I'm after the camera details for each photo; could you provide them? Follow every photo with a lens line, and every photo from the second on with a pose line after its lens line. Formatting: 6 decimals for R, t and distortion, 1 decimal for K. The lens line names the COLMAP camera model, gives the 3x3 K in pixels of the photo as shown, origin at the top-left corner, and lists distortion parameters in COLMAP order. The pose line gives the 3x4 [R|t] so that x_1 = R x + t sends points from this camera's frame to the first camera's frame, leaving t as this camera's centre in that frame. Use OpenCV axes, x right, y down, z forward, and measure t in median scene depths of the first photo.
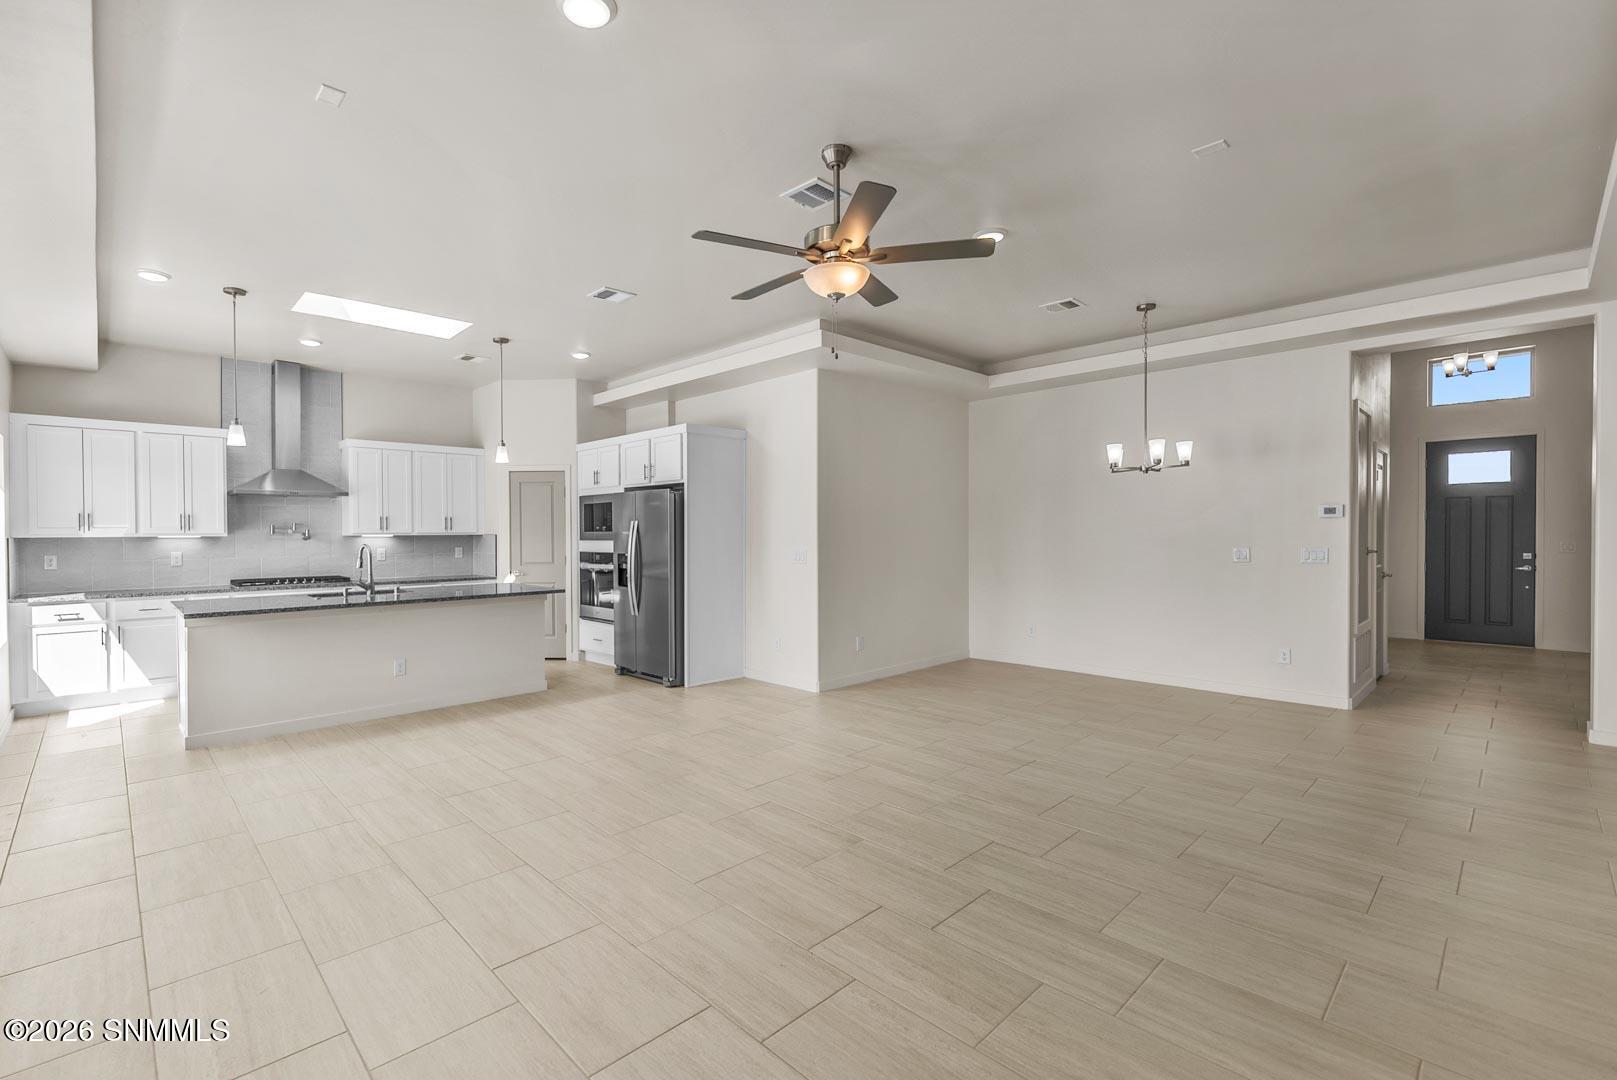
lens RADIAL K [[706.4, 0, 742.8], [0, 706.4, 541.7], [0, 0, 1]] dist [0.003938, 0.001403]
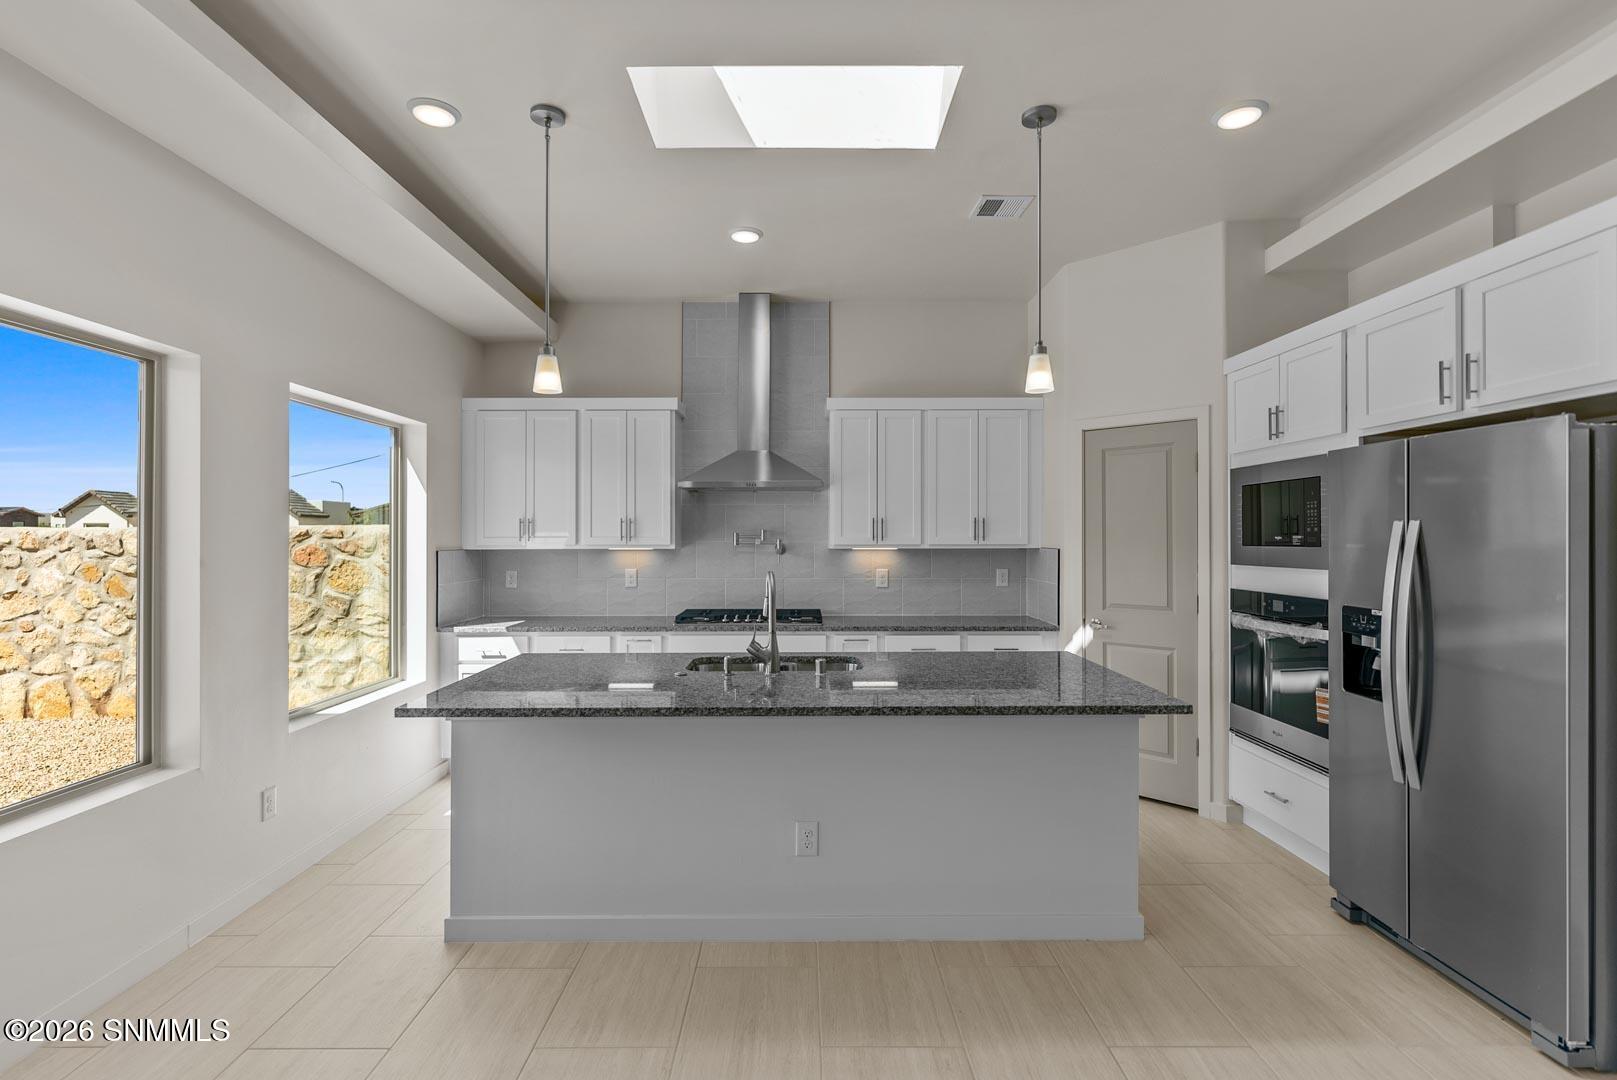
lens RADIAL K [[759.5, 0, 805.6], [0, 759.5, 537.5], [0, 0, 1]] dist [-0.004835, -0.000623]
pose [[0.747700, 0.003100, -0.664030, -0.126150], [-0.010780, 0.999914, -0.007470, -0.014533], [0.663950, 0.012744, 0.747669, 0.510731]]
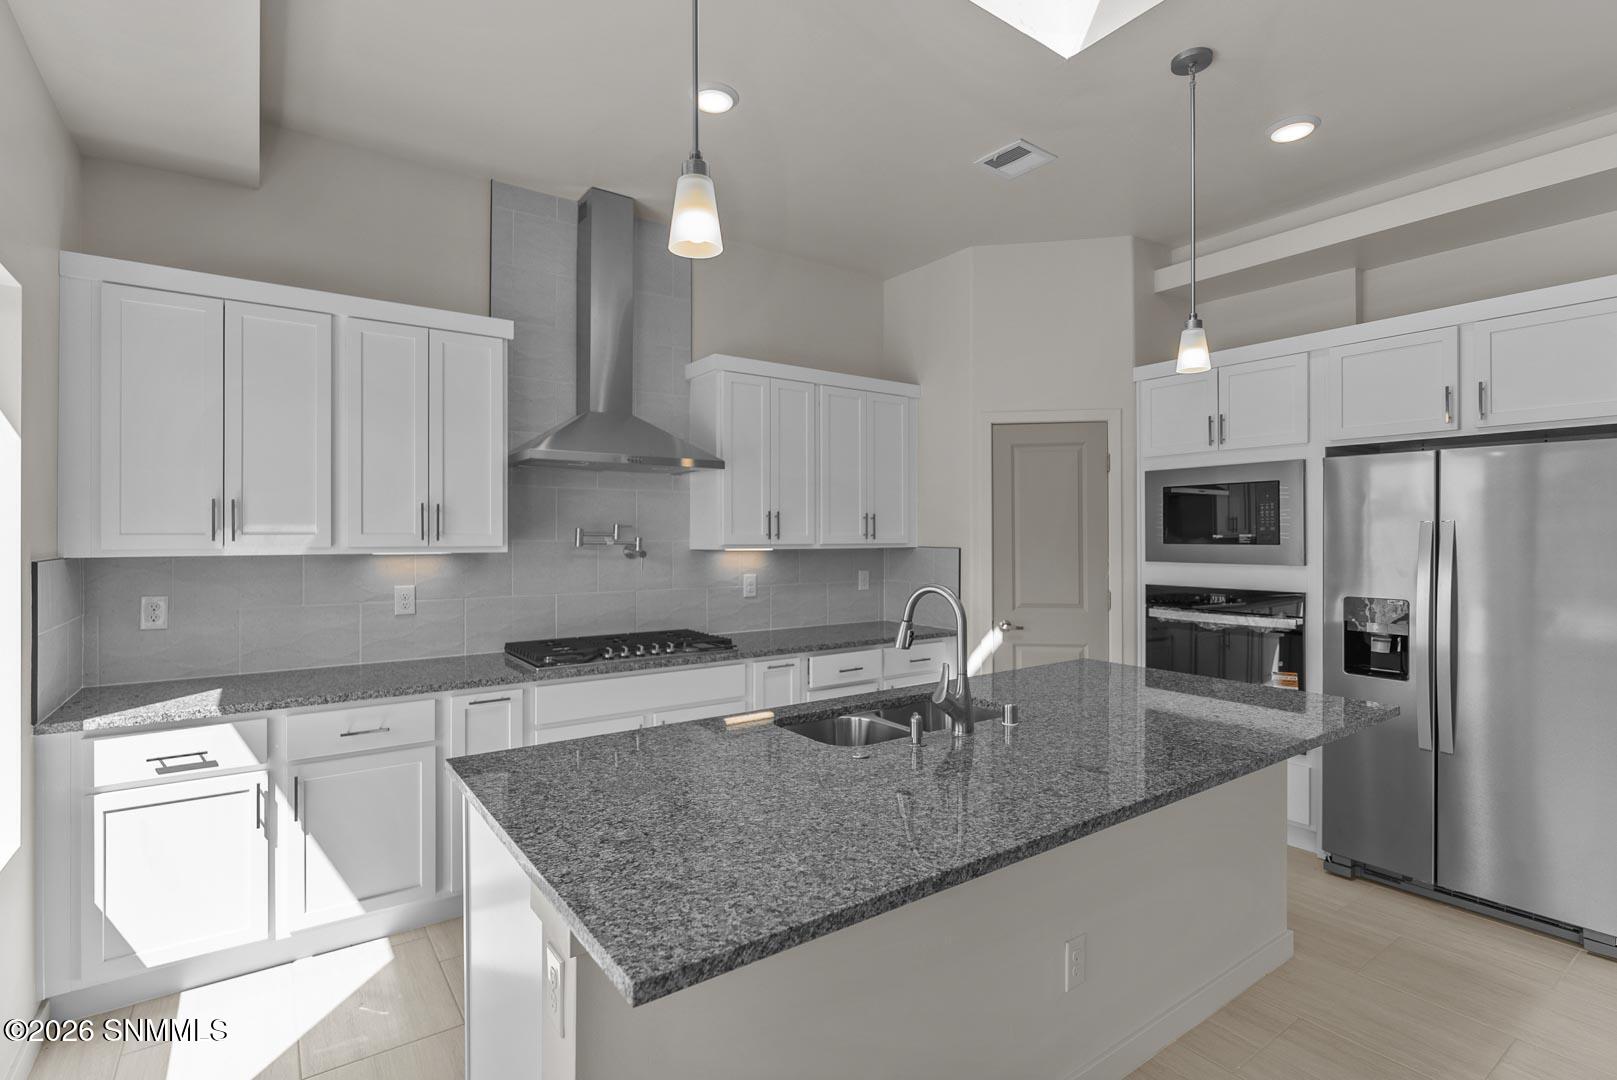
lens RADIAL K [[761.9, 0, 806.6], [0, 761.9, 535.1], [0, 0, 1]] dist [-0.003769, 0.000952]
pose [[0.993951, 0.004030, -0.109751, -0.470665], [-0.005787, 0.999860, -0.015693, -0.011984], [0.109672, 0.016233, 0.993835, 0.518871]]
